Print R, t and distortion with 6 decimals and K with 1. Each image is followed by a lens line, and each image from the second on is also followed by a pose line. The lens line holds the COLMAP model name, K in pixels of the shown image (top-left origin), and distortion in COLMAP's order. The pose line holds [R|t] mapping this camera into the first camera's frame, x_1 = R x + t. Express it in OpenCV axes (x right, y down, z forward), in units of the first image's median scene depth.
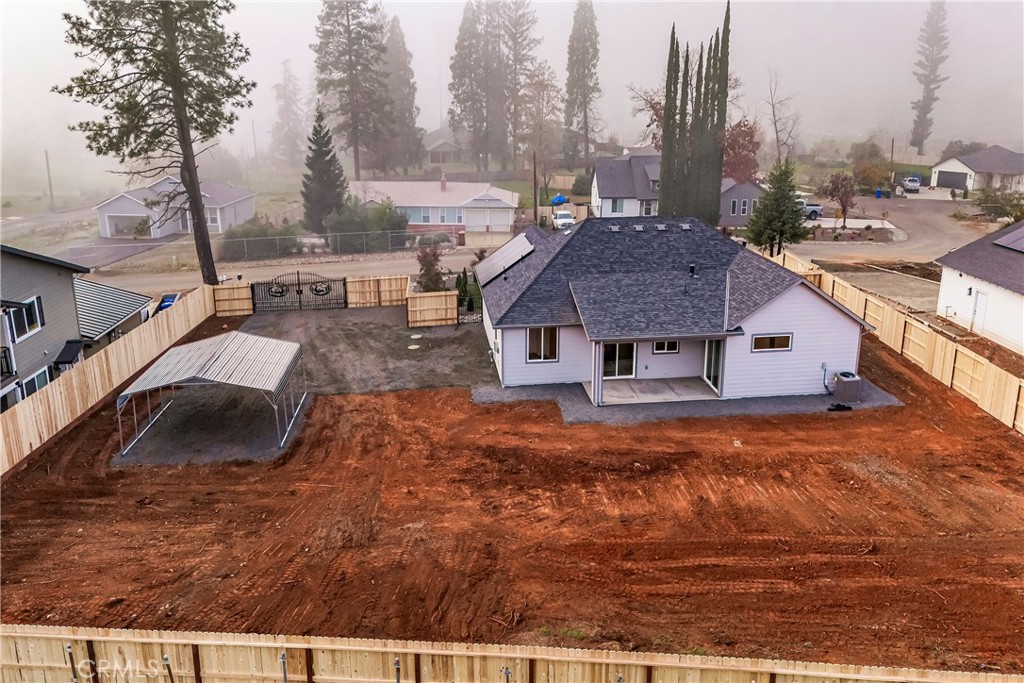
lens RADIAL K [[747.5, 0, 514.4], [0, 747.5, 285.1], [0, 0, 1]] dist [0.078700, -0.070927]
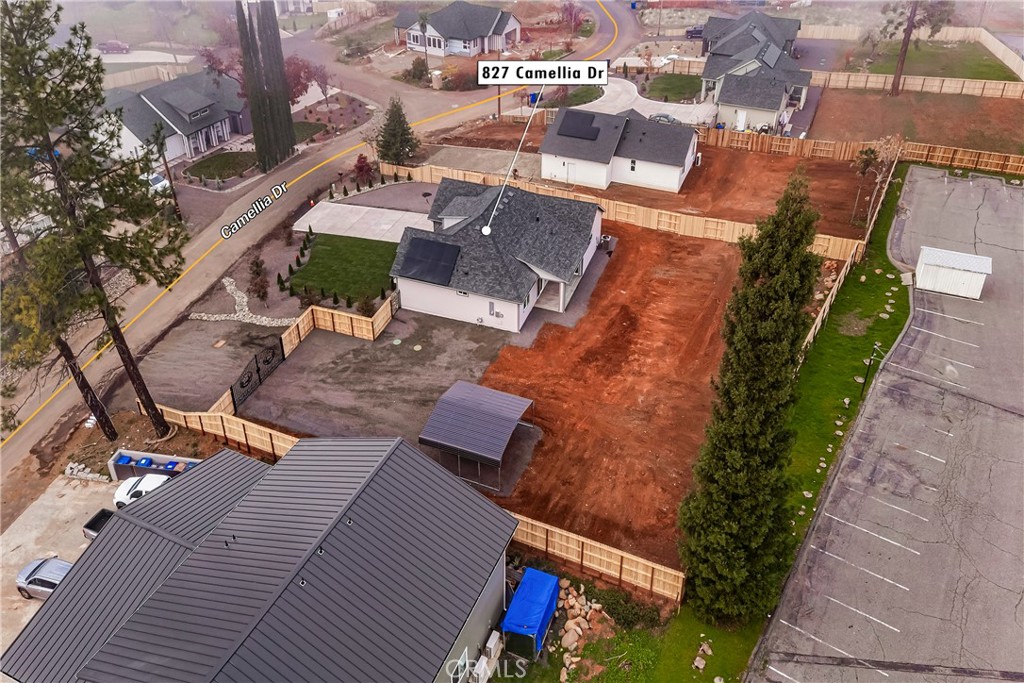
lens RADIAL K [[698.8, 0, 511.5], [0, 698.8, 308.7], [0, 0, 1]] dist [0.075411, -0.053629]
pose [[0.463320, -0.527317, 0.712230, -1.198435], [0.233064, 0.847911, 0.476160, -0.715579], [-0.854995, -0.054619, 0.515752, 0.197140]]
